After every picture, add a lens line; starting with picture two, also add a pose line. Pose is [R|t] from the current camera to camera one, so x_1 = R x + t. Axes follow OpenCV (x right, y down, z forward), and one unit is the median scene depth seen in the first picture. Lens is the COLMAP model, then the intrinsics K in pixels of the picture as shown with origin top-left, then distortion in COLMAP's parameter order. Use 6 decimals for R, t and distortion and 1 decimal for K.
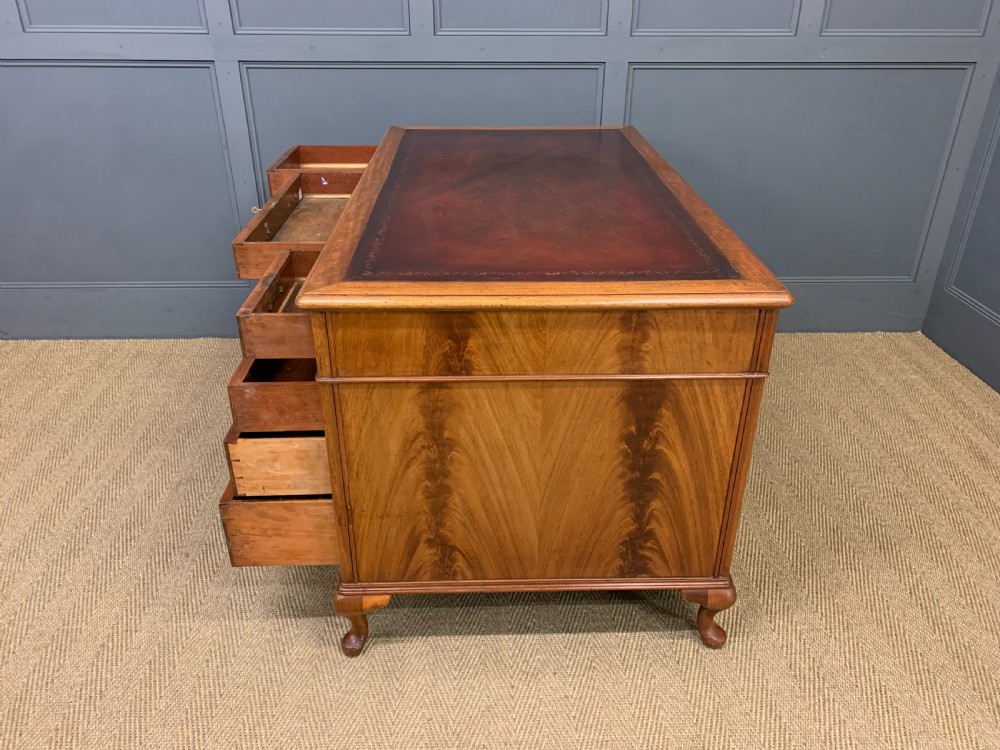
lens RADIAL K [[765.2, 0, 501.4], [0, 765.2, 373.4], [0, 0, 1]] dist [0.041321, -0.028549]
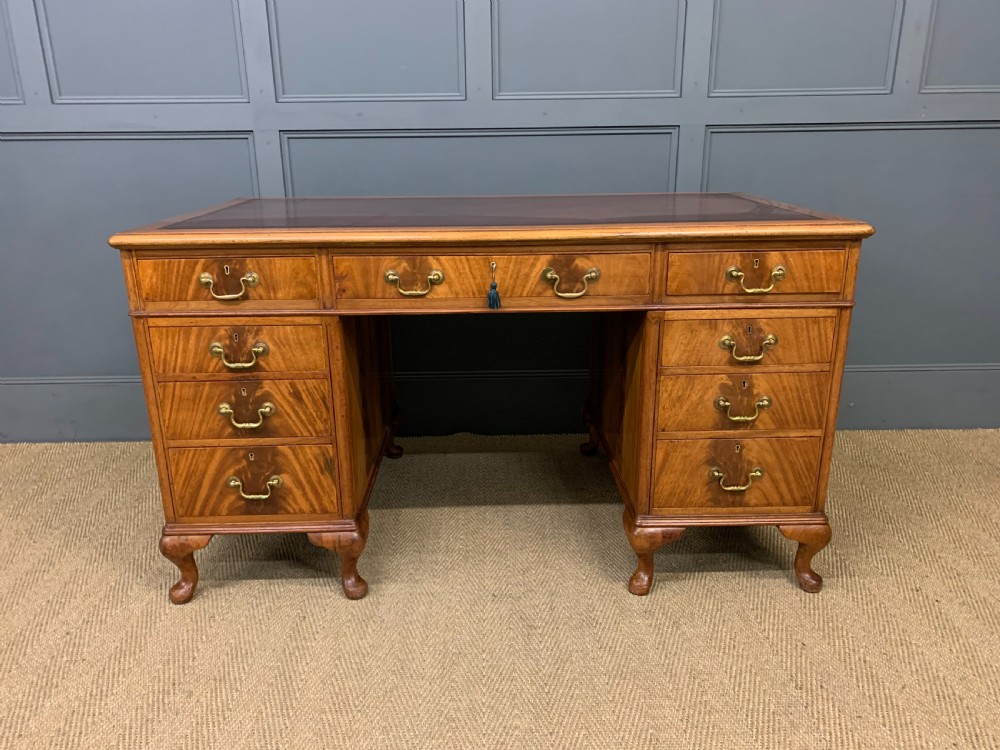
lens RADIAL K [[765.2, 0, 493.1], [0, 765.2, 381.6], [0, 0, 1]] dist [0.041321, -0.028549]
pose [[0.999567, -0.009406, -0.027873, -0.063955], [0.004524, 0.985383, -0.170291, 0.047596], [0.029067, 0.170092, 0.984999, 0.155168]]
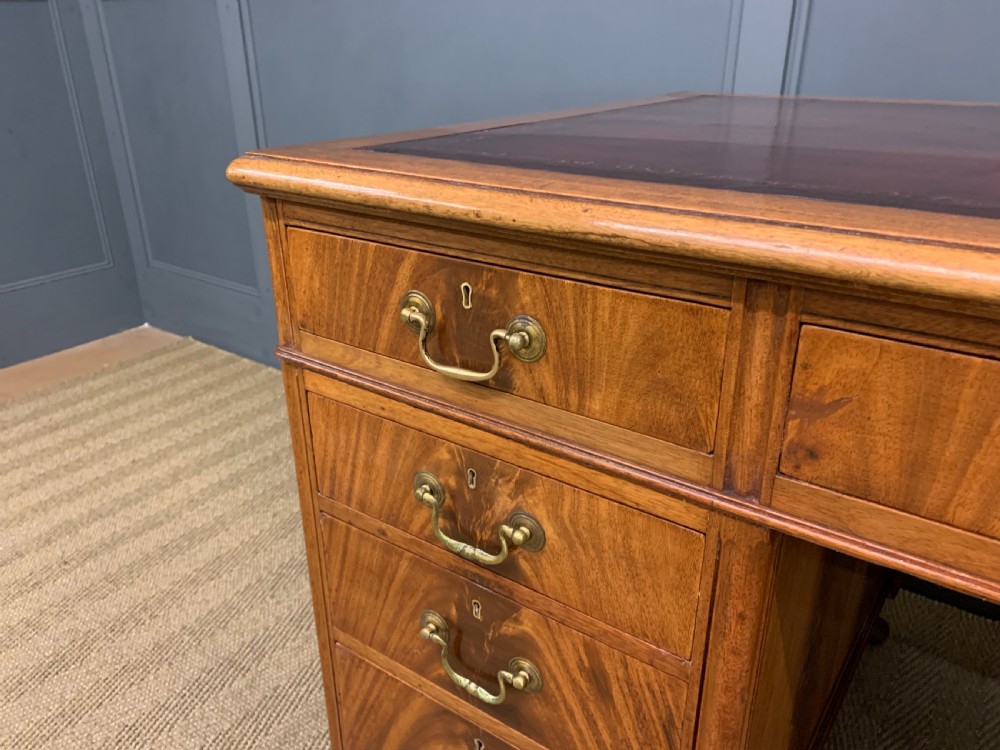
lens RADIAL K [[765.2, 0, 510.4], [0, 765.2, 373.0], [0, 0, 1]] dist [0.041321, -0.028549]
pose [[0.793643, 0.239129, -0.559418, -0.163414], [-0.281507, 0.959499, 0.010775, -0.127940], [0.539337, 0.148929, 0.828816, 0.572141]]
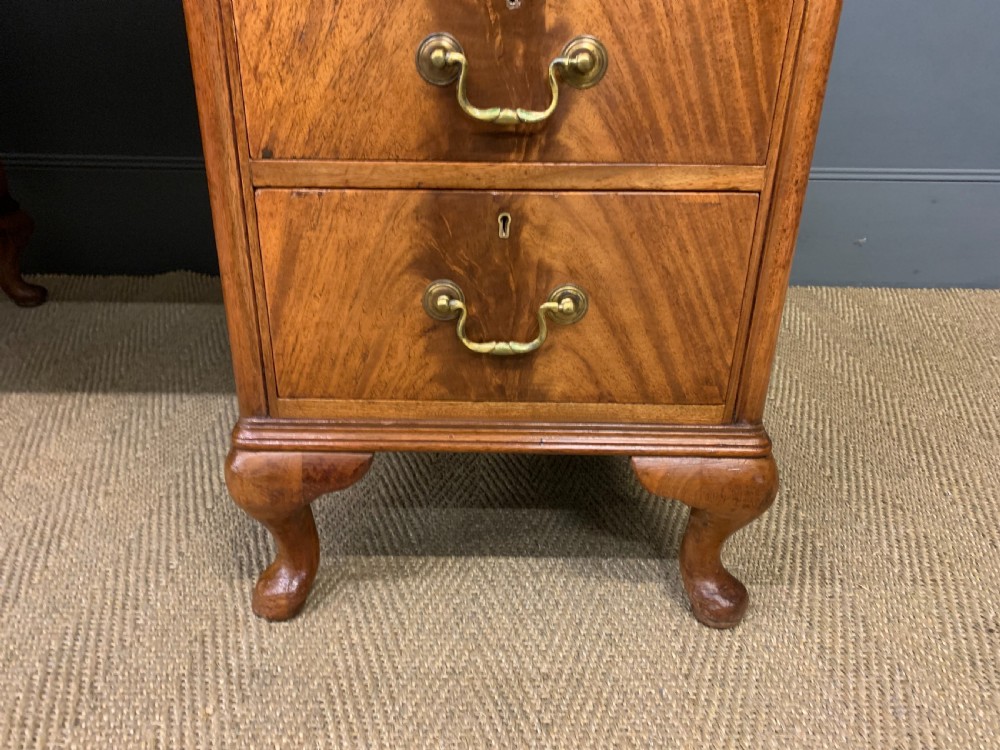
lens RADIAL K [[765.2, 0, 490.4], [0, 765.2, 381.5], [0, 0, 1]] dist [0.041321, -0.028549]
pose [[0.998958, 0.026496, -0.037154, 0.129737], [-0.028285, 0.998423, -0.048482, 0.047540], [0.035811, 0.049482, 0.998133, 0.602876]]
